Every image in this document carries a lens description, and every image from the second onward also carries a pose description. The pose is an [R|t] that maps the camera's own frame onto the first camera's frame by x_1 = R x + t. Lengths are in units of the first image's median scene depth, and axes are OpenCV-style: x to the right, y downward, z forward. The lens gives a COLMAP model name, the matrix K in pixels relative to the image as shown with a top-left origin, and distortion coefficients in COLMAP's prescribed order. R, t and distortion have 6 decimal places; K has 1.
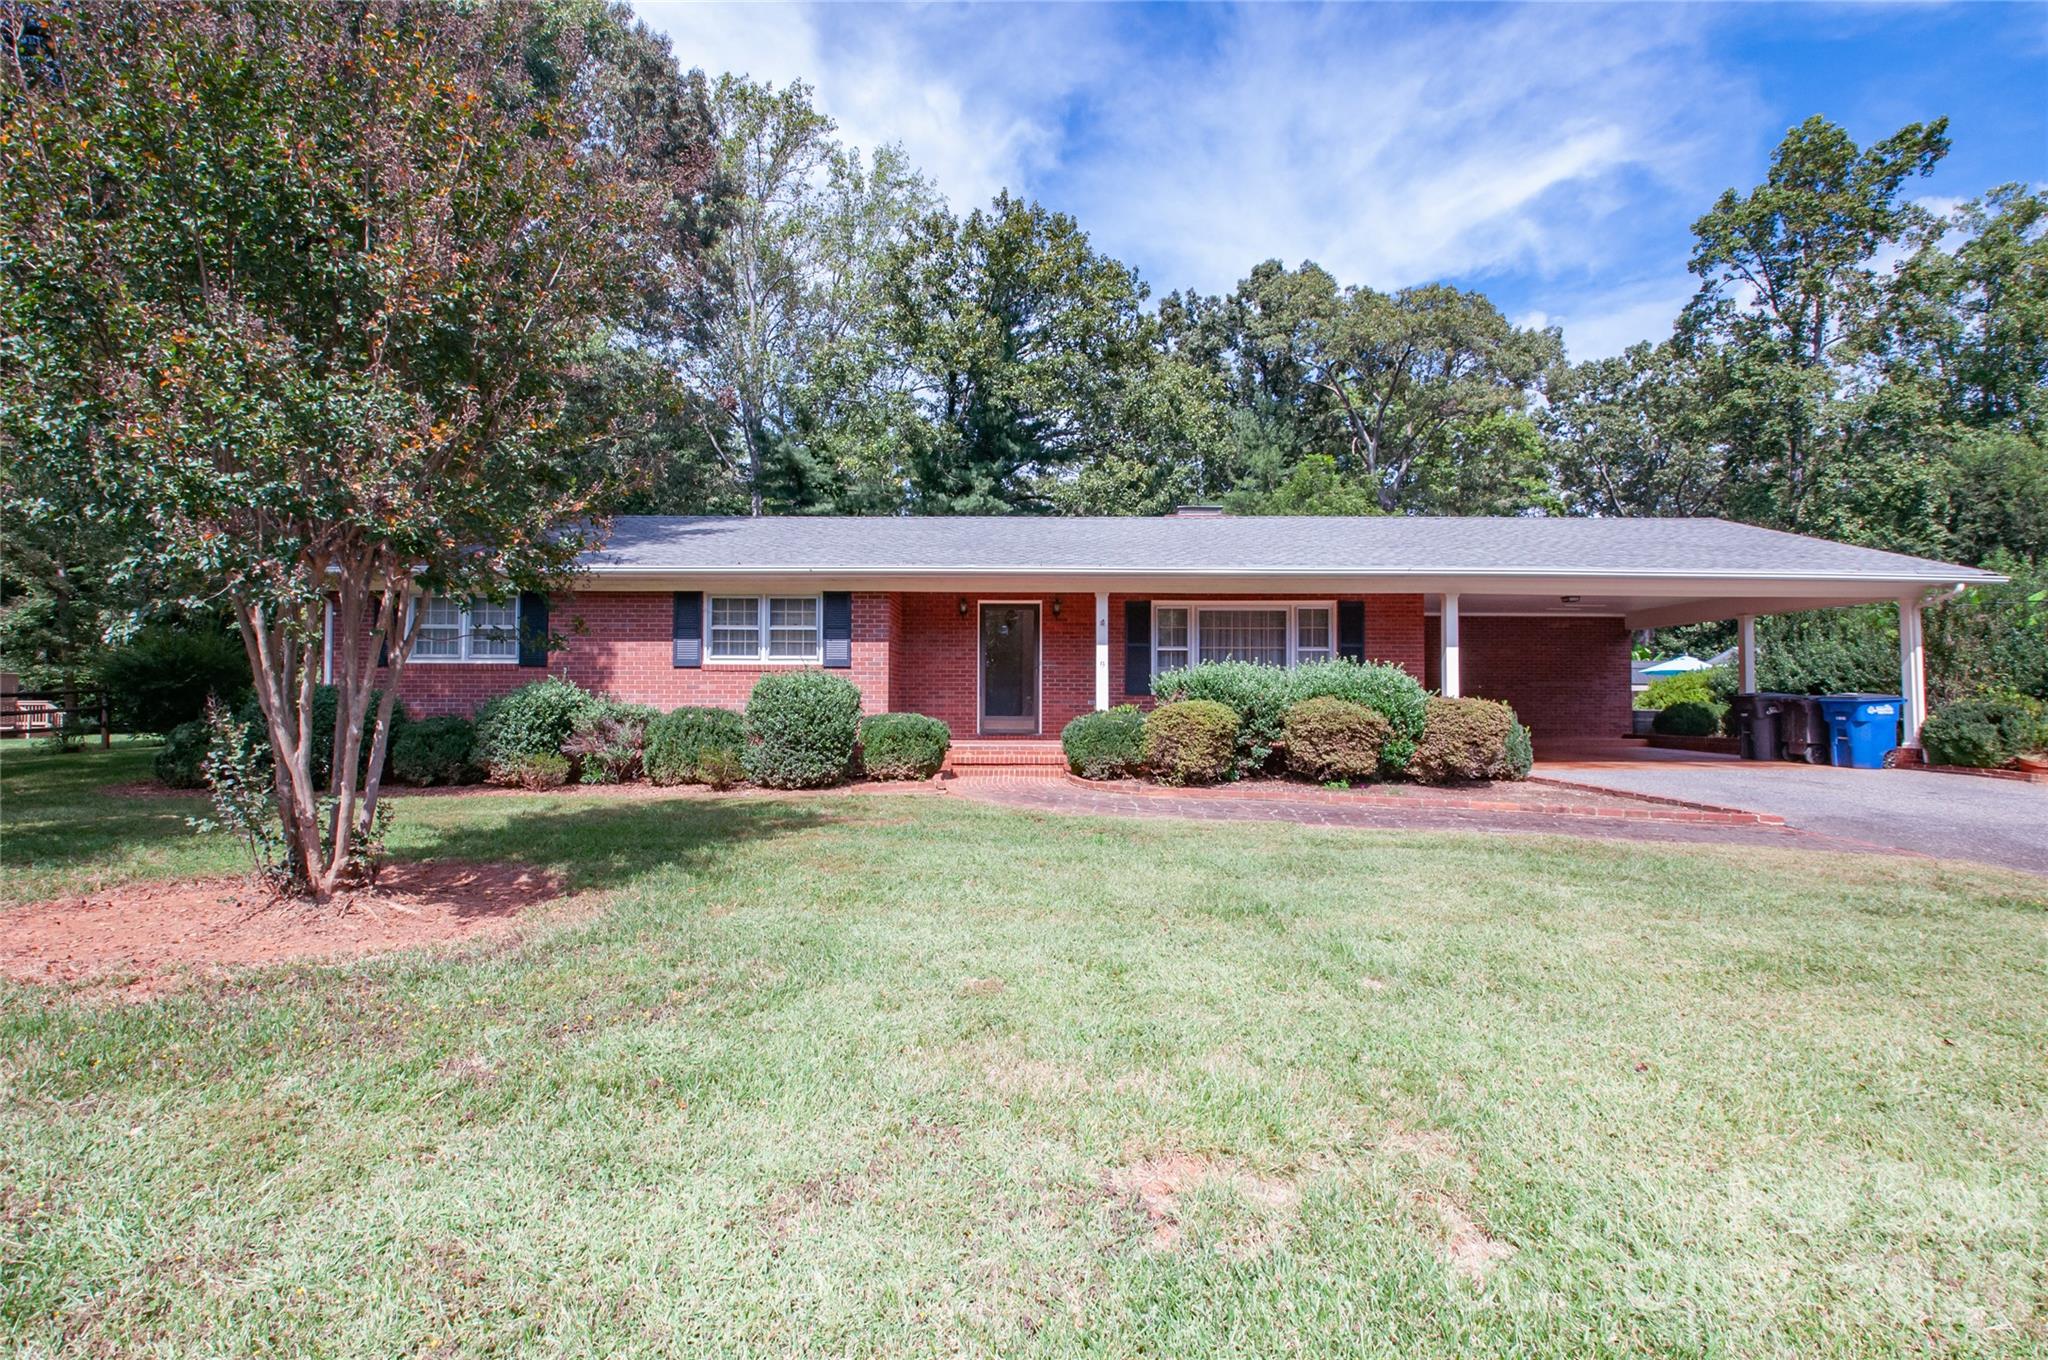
lens RADIAL K [[896.6, 0, 1020.9], [0, 896.6, 673.5], [0, 0, 1]] dist [-0.014996, -0.004343]
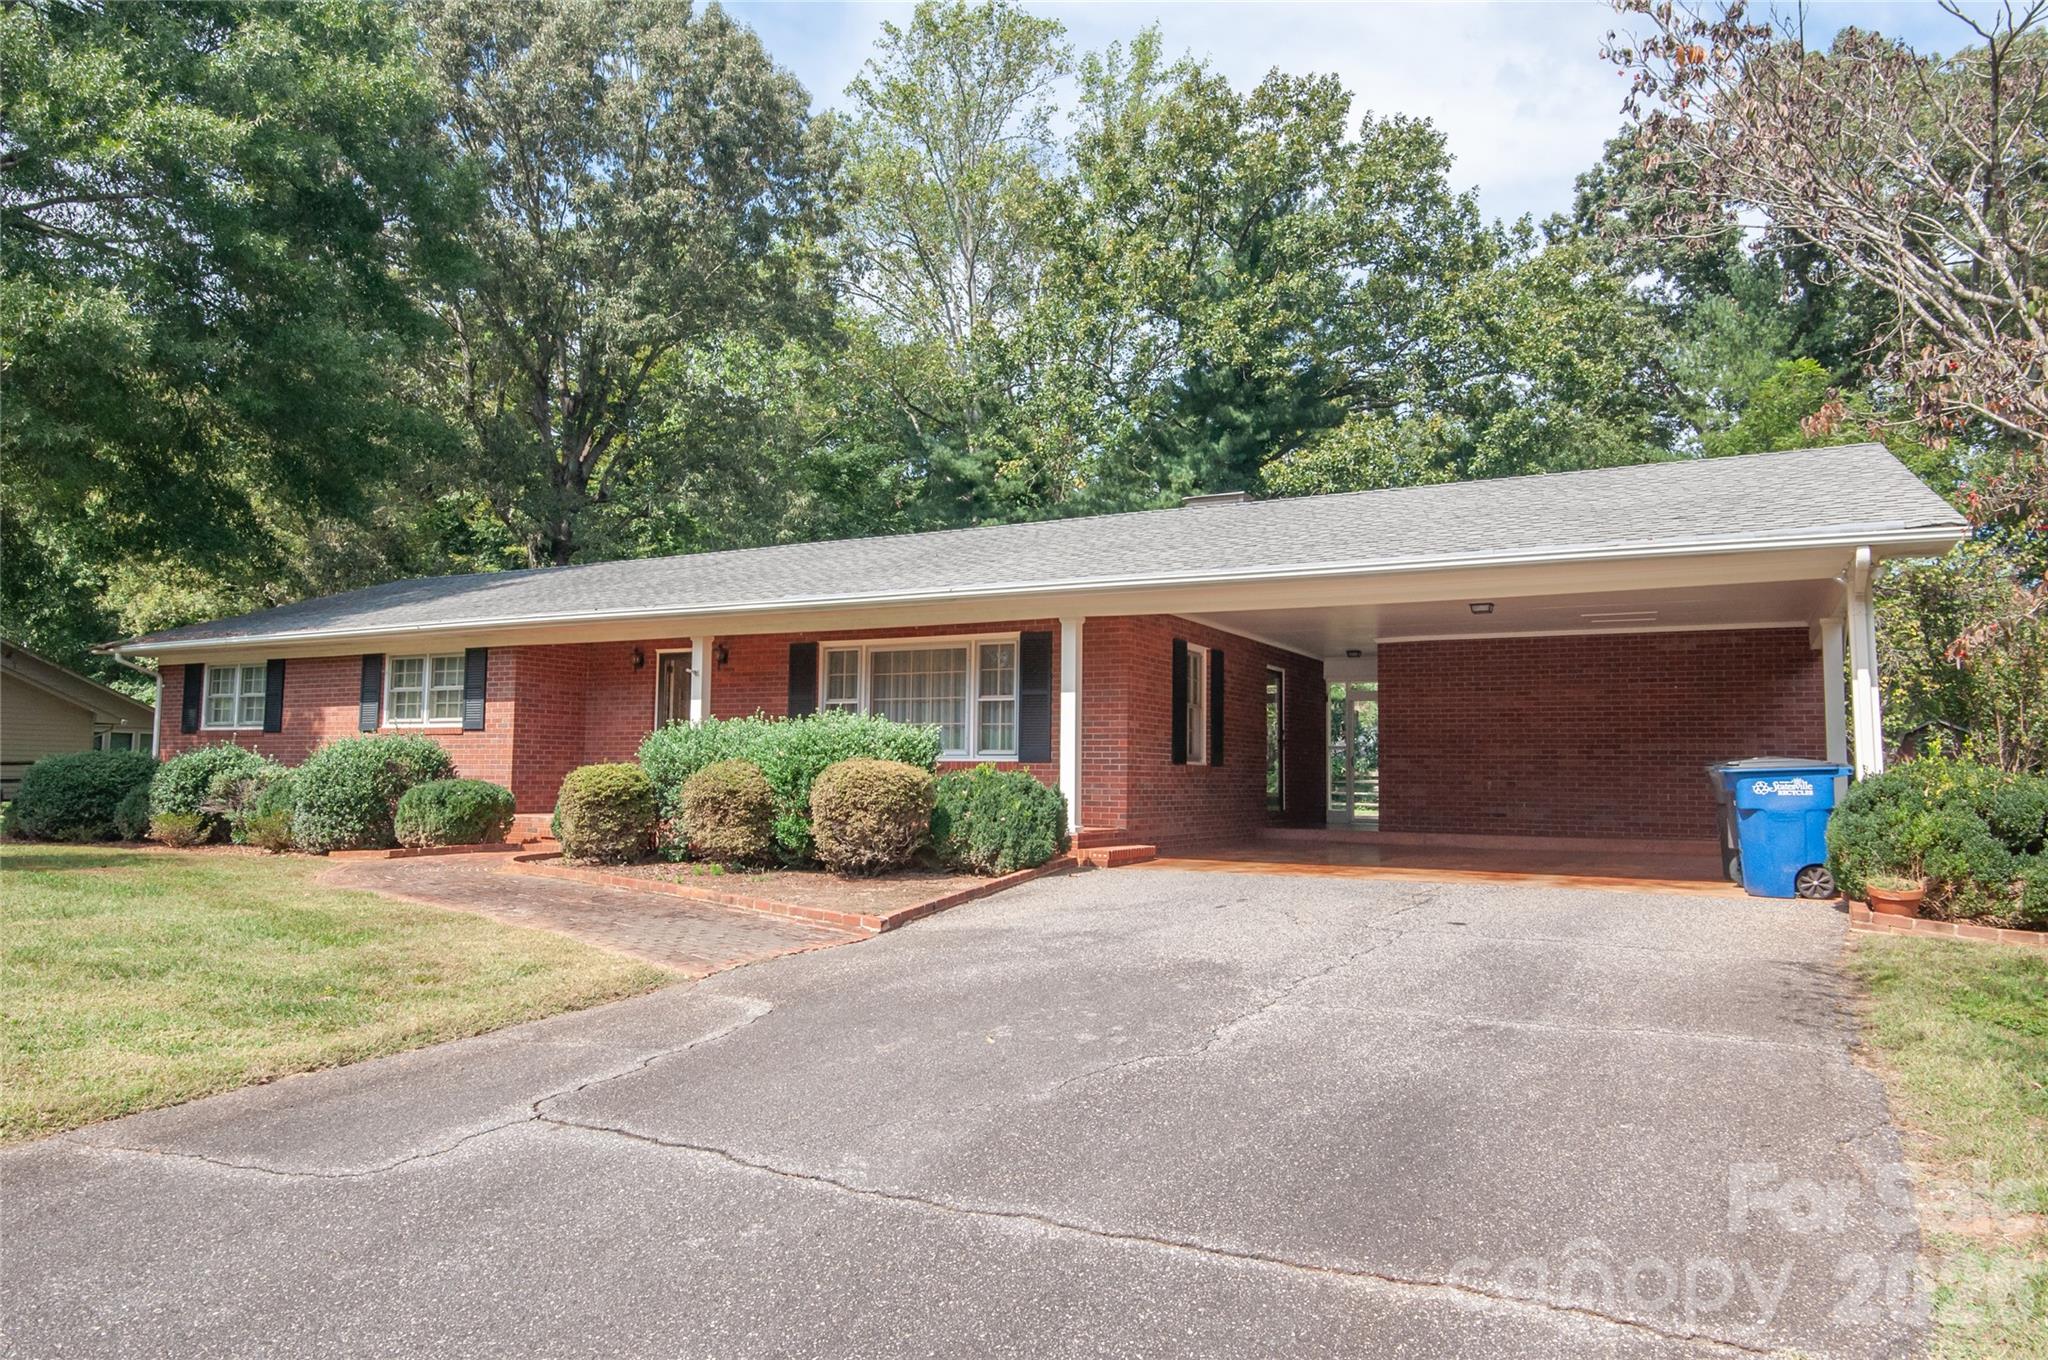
lens RADIAL K [[1279.0, 0, 1033.4], [0, 1279.0, 679.3], [0, 0, 1]] dist [-0.006232, -0.000653]
pose [[0.887536, -0.028340, -0.459866, 0.916105], [0.007825, 0.998890, -0.046456, 0.006937], [0.460672, 0.037633, 0.886772, 0.087256]]
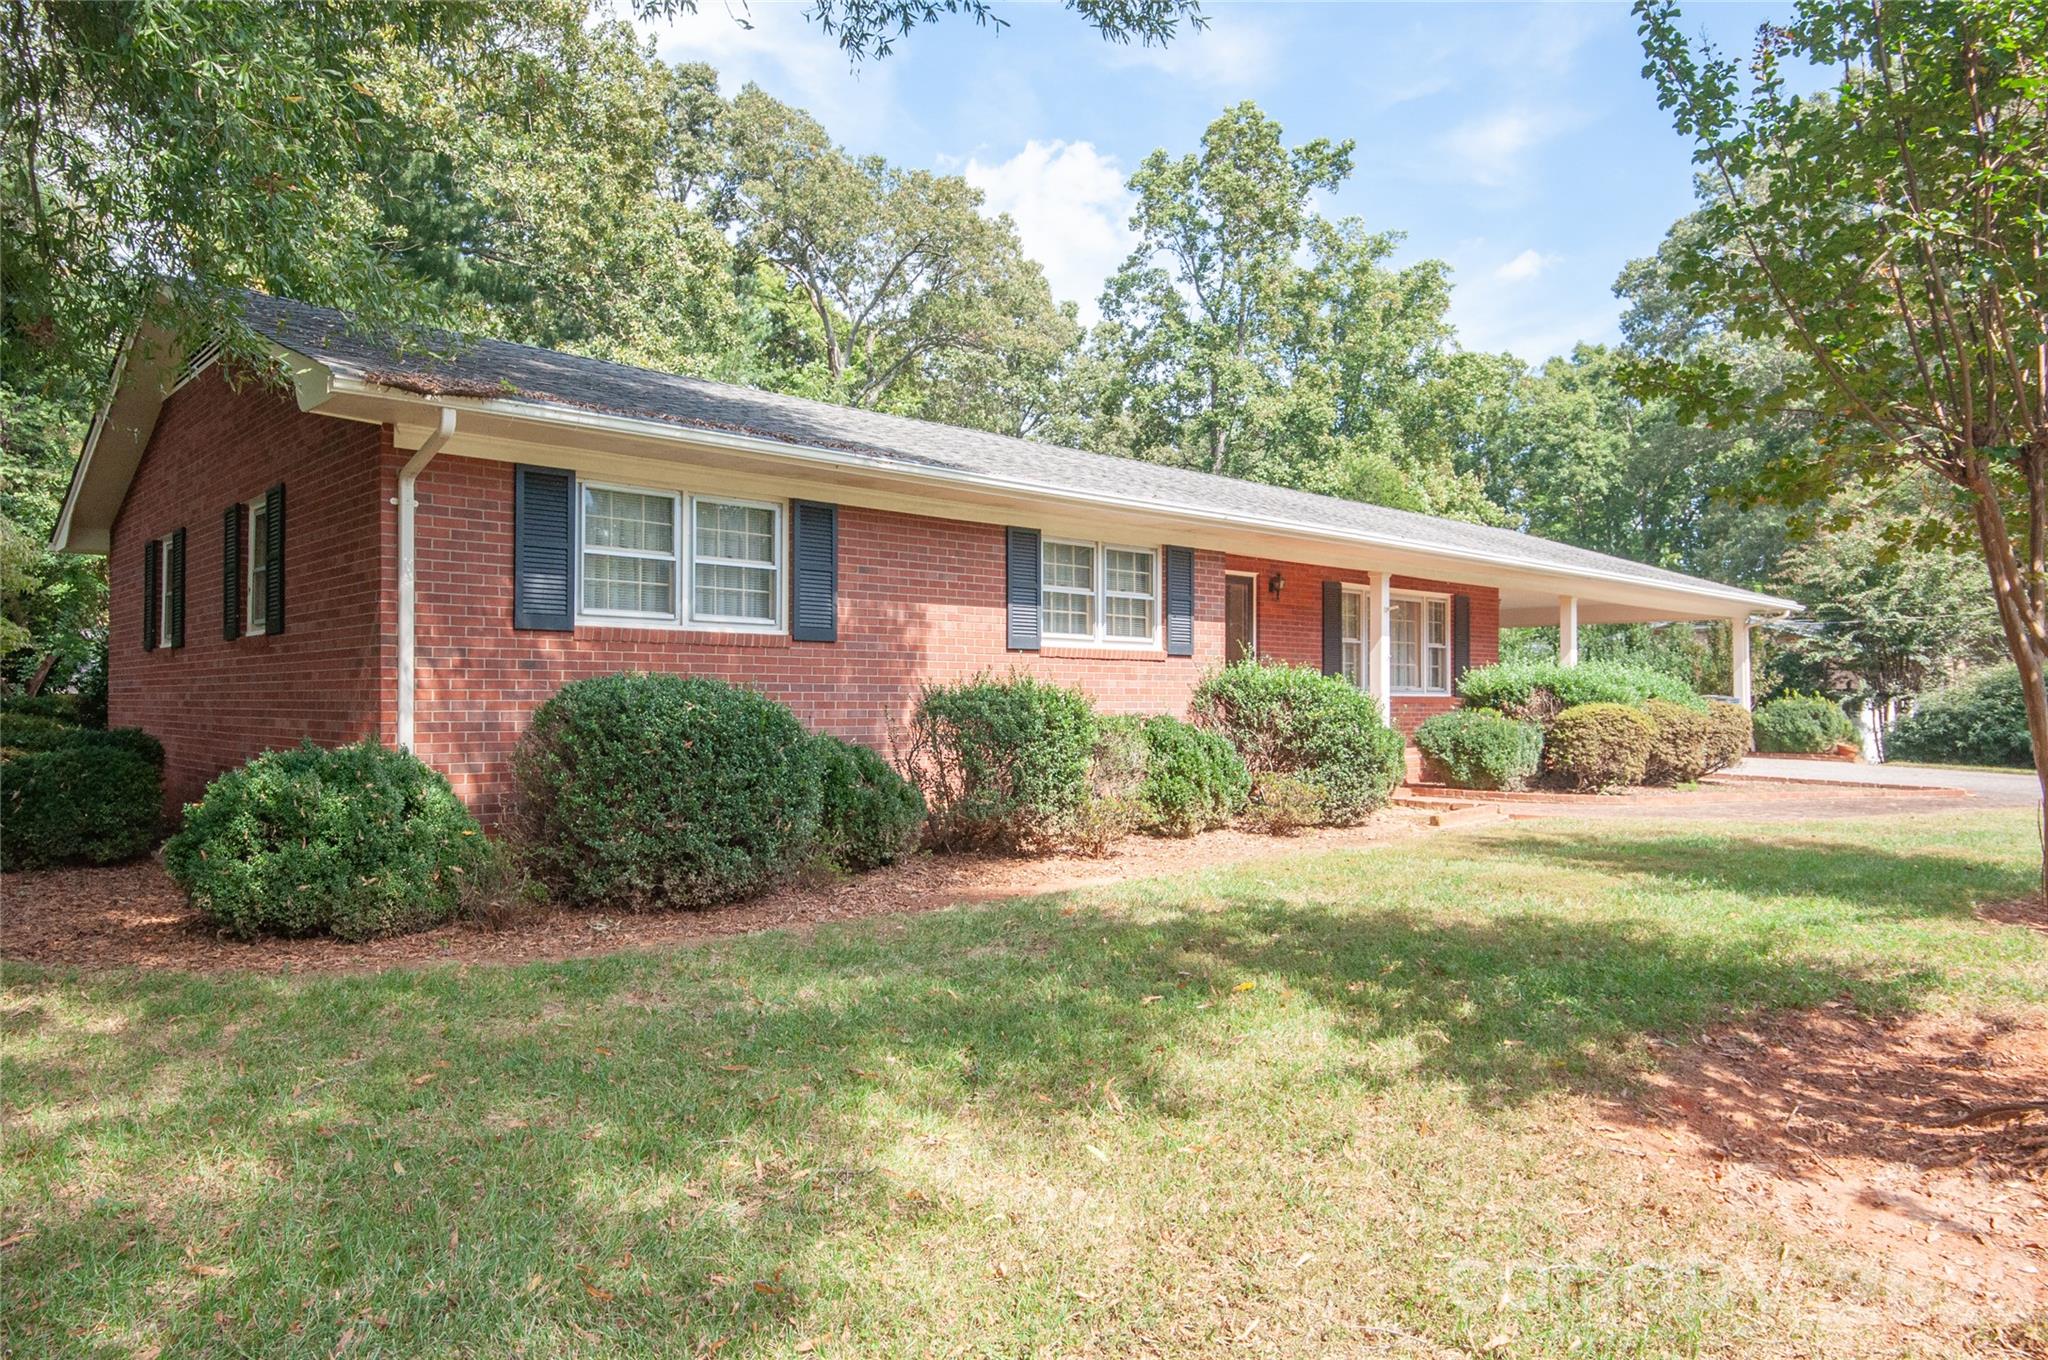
lens RADIAL K [[1279.0, 0, 1011.6], [0, 1279.0, 693.2], [0, 0, 1]] dist [-0.006232, -0.000653]
pose [[0.756988, 0.003841, 0.653418, -0.959406], [-0.022719, 0.999533, 0.020445, 0.005512], [-0.653034, -0.030321, 0.756721, 0.318295]]
